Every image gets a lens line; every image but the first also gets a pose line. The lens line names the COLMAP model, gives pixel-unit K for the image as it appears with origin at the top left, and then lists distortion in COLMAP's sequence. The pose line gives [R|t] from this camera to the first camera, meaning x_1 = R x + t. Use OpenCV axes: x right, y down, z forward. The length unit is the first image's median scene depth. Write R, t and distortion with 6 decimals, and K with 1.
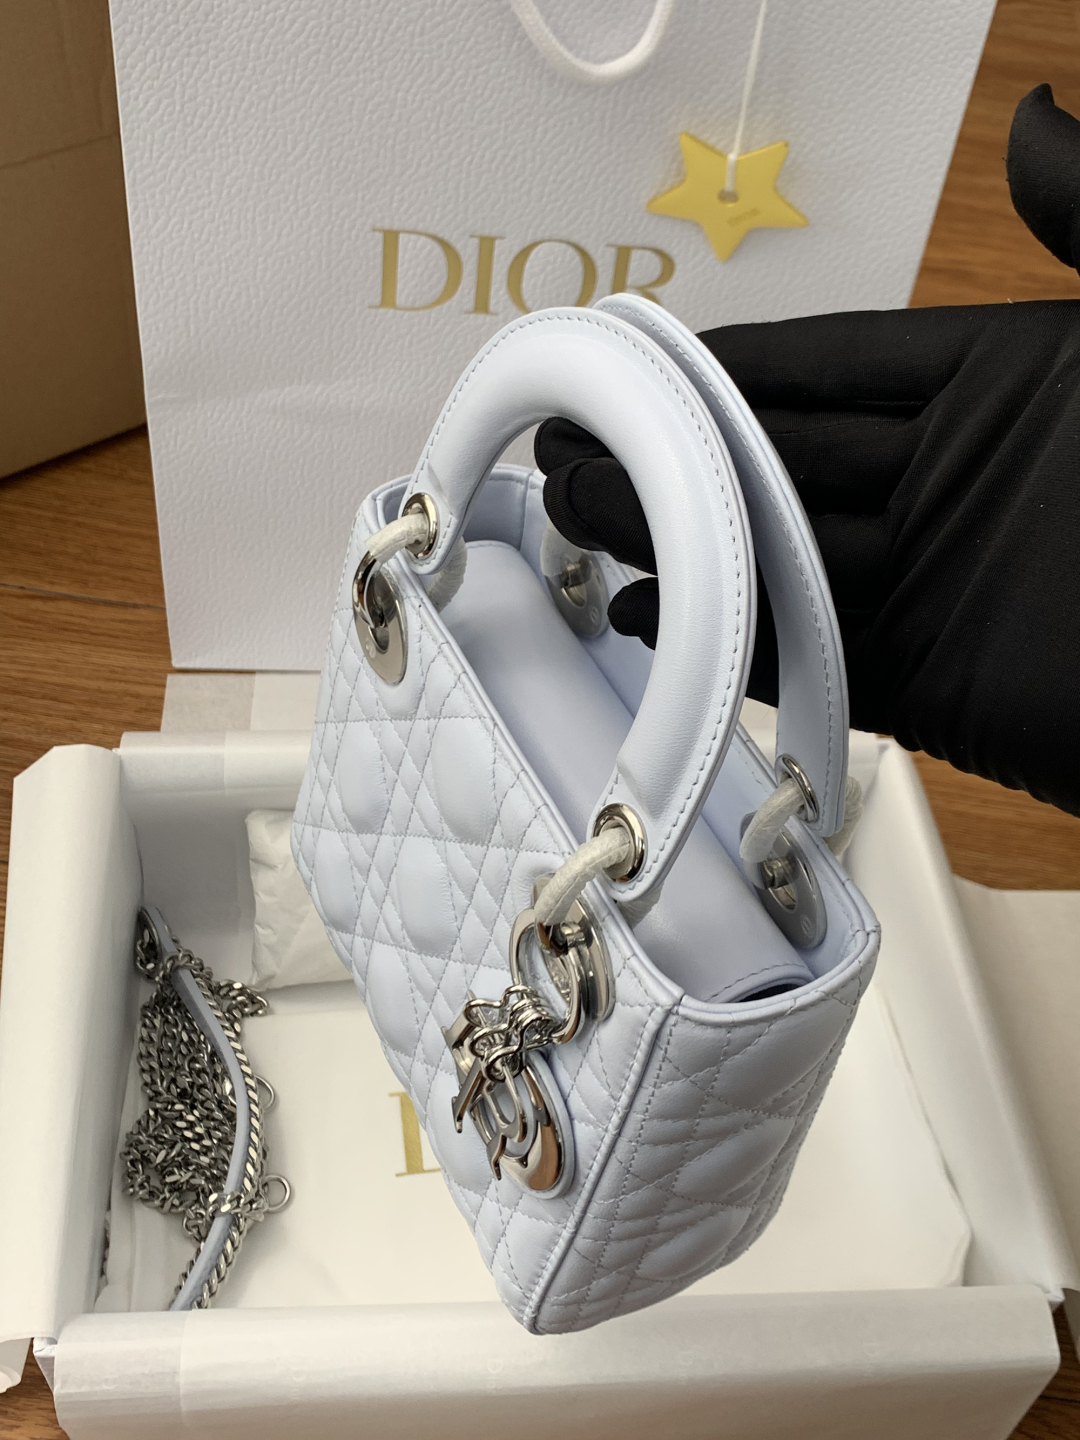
lens RADIAL K [[1578.3, 0, 556.6], [0, 1578.3, 718.8], [0, 0, 1]] dist [0.084738, -0.149577]
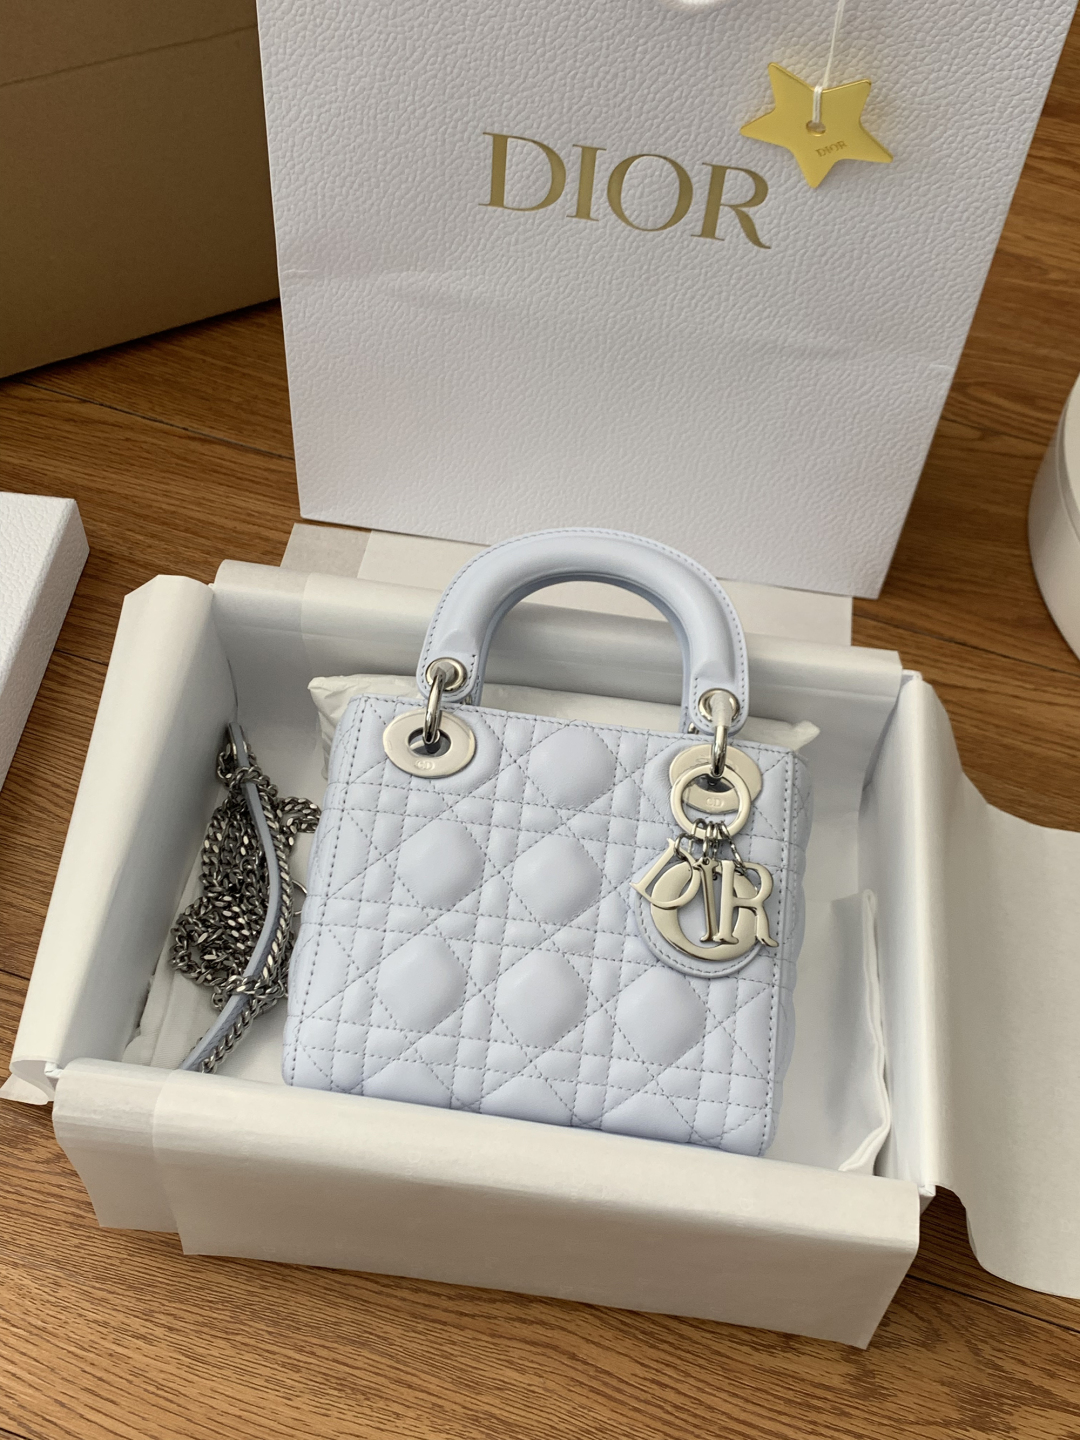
lens RADIAL K [[1578.3, 0, 556.6], [0, 1578.3, 718.8], [0, 0, 1]] dist [0.084738, -0.149577]
pose [[0.976793, 0.135865, -0.165580, 0.162498], [-0.120460, 0.987687, 0.099819, -0.030450], [0.177103, -0.077557, 0.981132, -0.074506]]
